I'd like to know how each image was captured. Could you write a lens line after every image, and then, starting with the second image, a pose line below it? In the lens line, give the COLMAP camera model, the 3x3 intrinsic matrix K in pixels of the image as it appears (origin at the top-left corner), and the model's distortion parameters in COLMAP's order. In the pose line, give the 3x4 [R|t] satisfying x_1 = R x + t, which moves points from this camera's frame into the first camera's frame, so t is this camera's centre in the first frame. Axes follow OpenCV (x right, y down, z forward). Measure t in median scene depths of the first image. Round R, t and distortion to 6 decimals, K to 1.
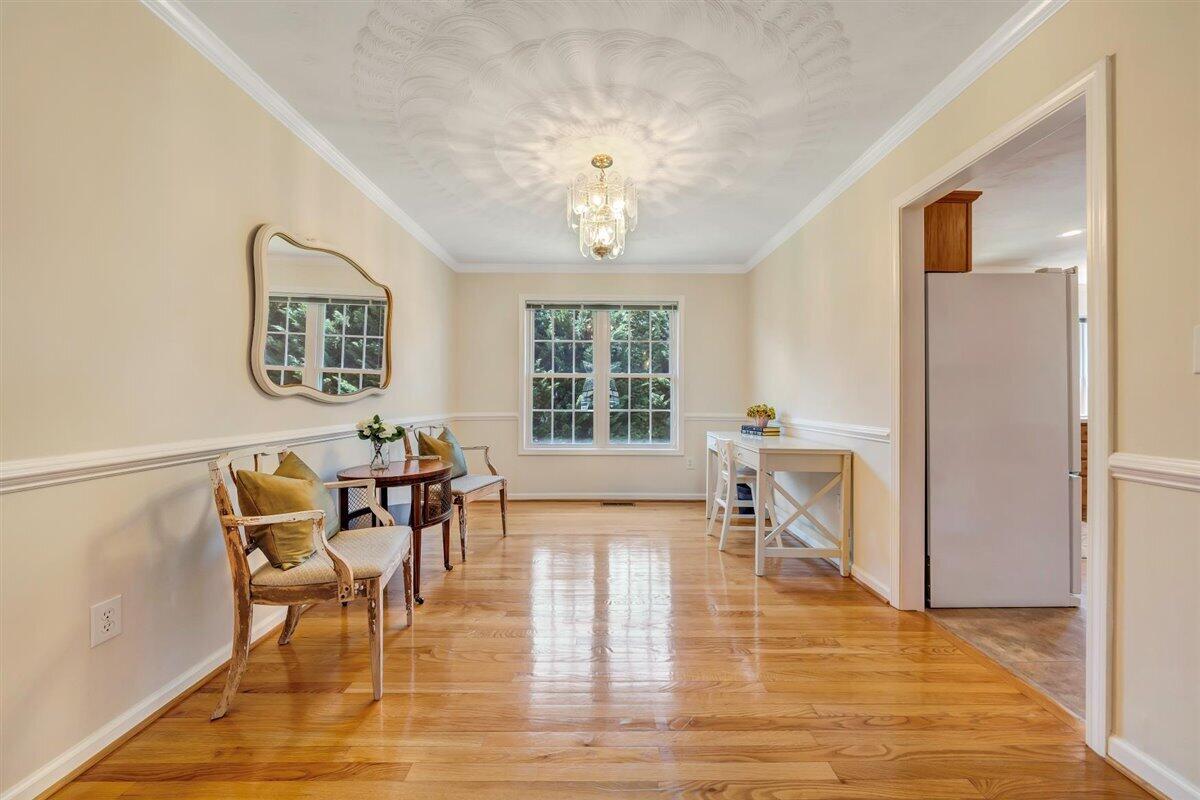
lens RADIAL K [[413.9, 0, 602.5], [0, 413.9, 395.3], [0, 0, 1]] dist [-0.002390, -0.000094]
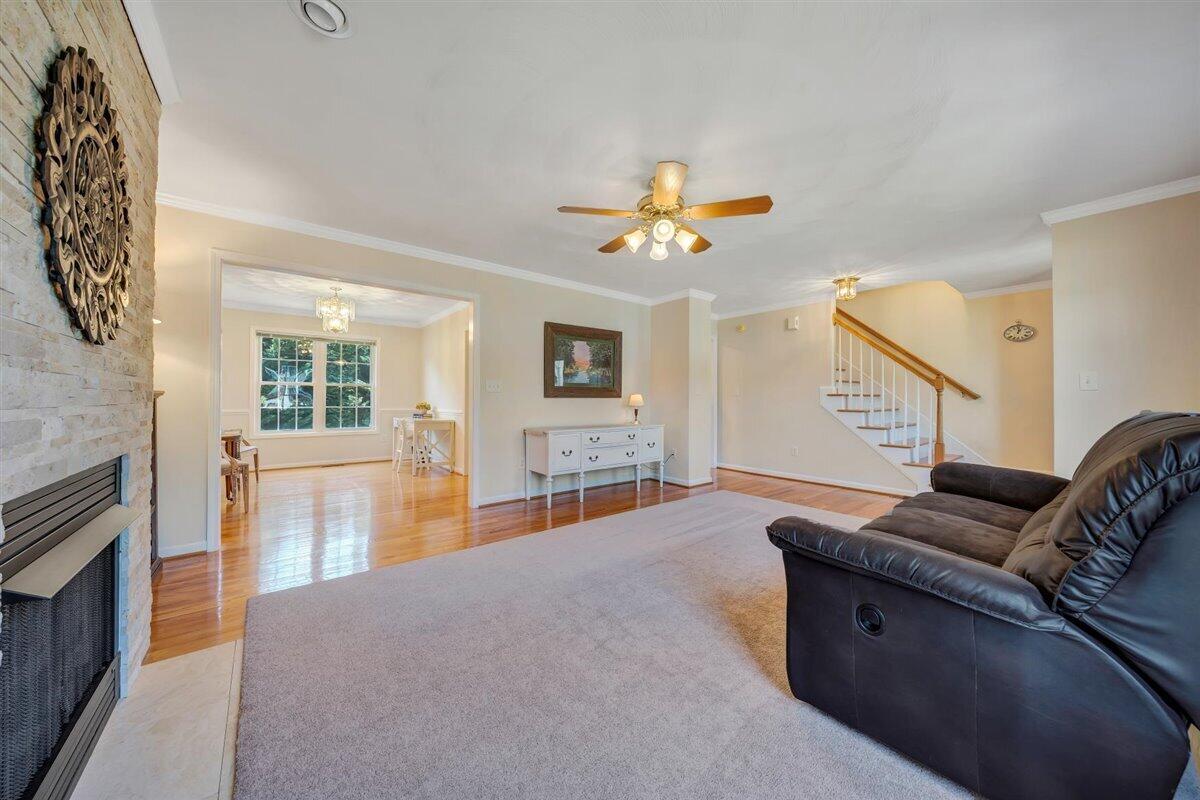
lens RADIAL K [[408.7, 0, 599.2], [0, 408.7, 395.1], [0, 0, 1]] dist [-0.011301, -0.000018]
pose [[0.778452, 0.007925, 0.627654, -0.172214], [-0.003286, 0.999958, -0.008552, 0.001665], [-0.627696, 0.004595, 0.778445, -0.995810]]
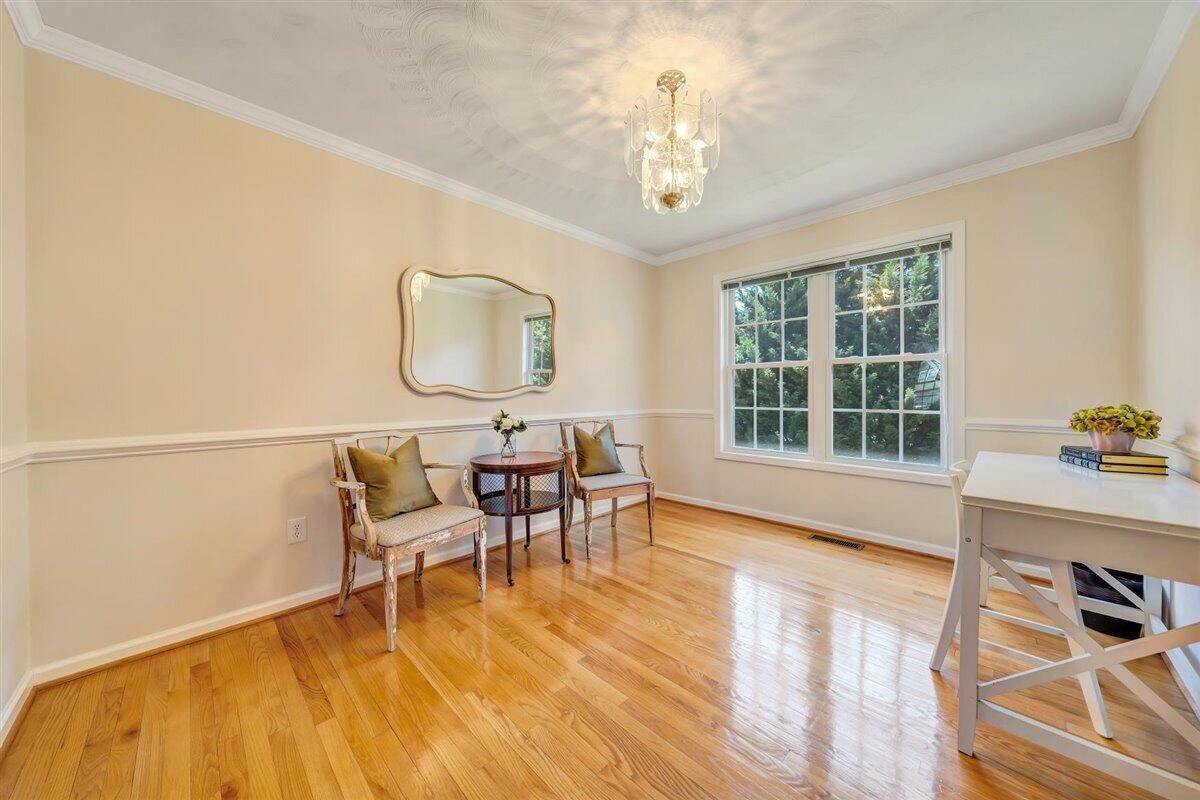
lens RADIAL K [[413.9, 0, 602.5], [0, 413.9, 395.3], [0, 0, 1]] dist [-0.002390, -0.000094]
pose [[0.709009, -0.002262, -0.705195, 0.305635], [0.011060, 0.999908, 0.007913, 0.000927], [0.705112, -0.013410, 0.708969, 0.253697]]
